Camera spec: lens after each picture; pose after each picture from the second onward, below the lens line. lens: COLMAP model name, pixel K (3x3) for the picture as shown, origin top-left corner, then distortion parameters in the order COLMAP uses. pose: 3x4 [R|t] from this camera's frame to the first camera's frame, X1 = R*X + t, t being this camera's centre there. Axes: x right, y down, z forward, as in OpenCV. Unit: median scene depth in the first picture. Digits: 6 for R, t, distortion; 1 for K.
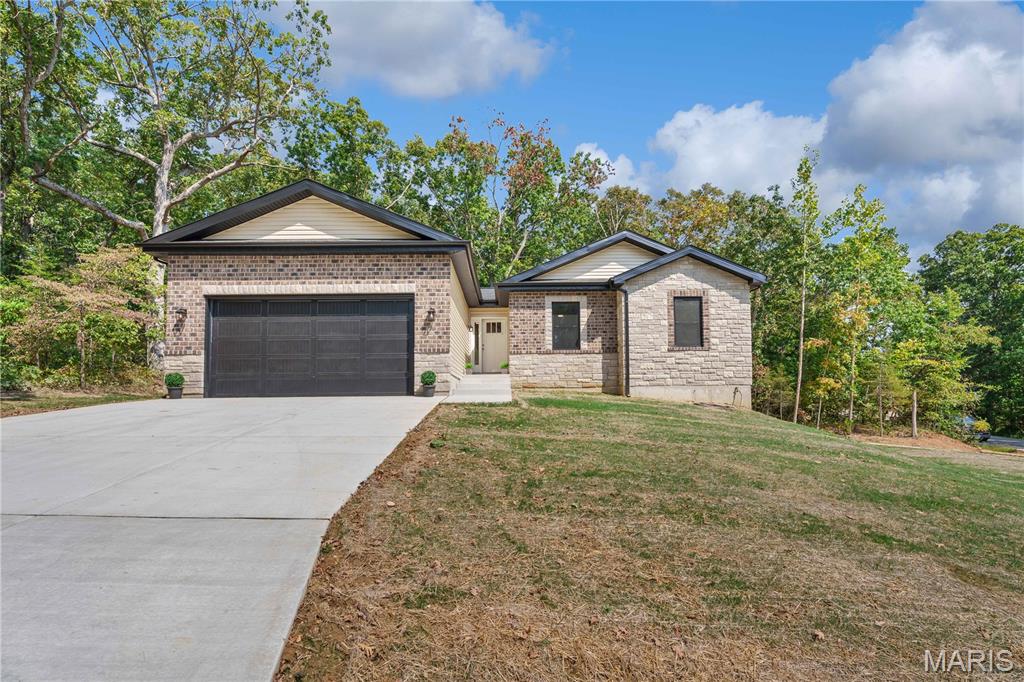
lens RADIAL K [[466.7, 0, 510.4], [0, 466.7, 382.4], [0, 0, 1]] dist [0.000829, 0.001135]
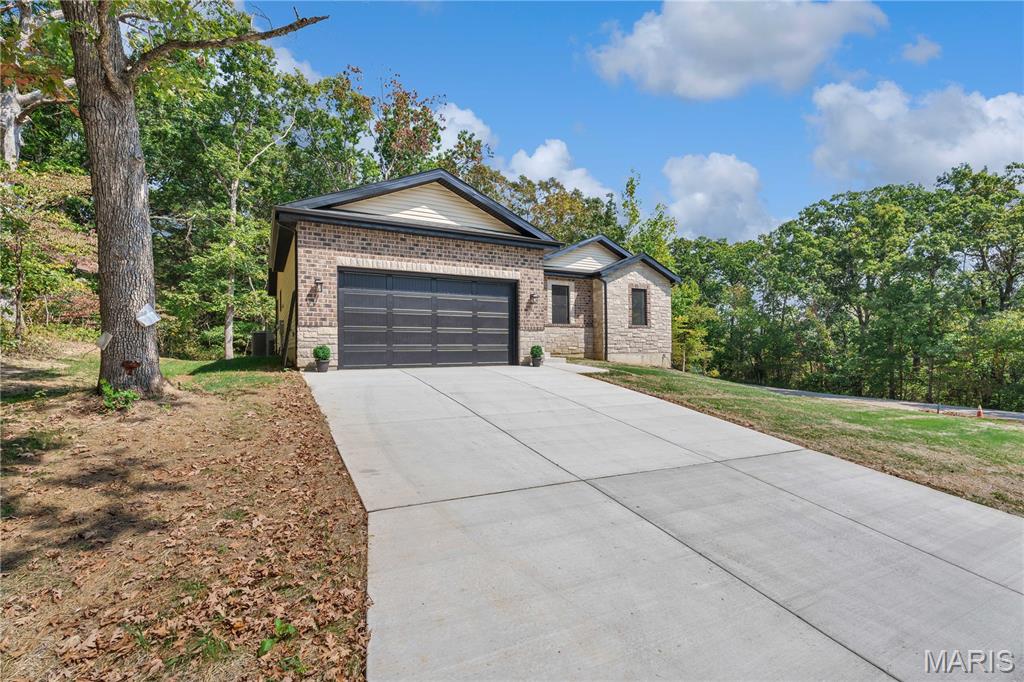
lens RADIAL K [[466.7, 0, 504.1], [0, 466.7, 340.1], [0, 0, 1]] dist [0.000829, 0.001135]
pose [[0.876887, 0.013741, 0.480499, -0.646899], [-0.022508, 0.999669, 0.012489, -0.039999], [-0.480169, -0.021766, 0.876906, -0.030437]]
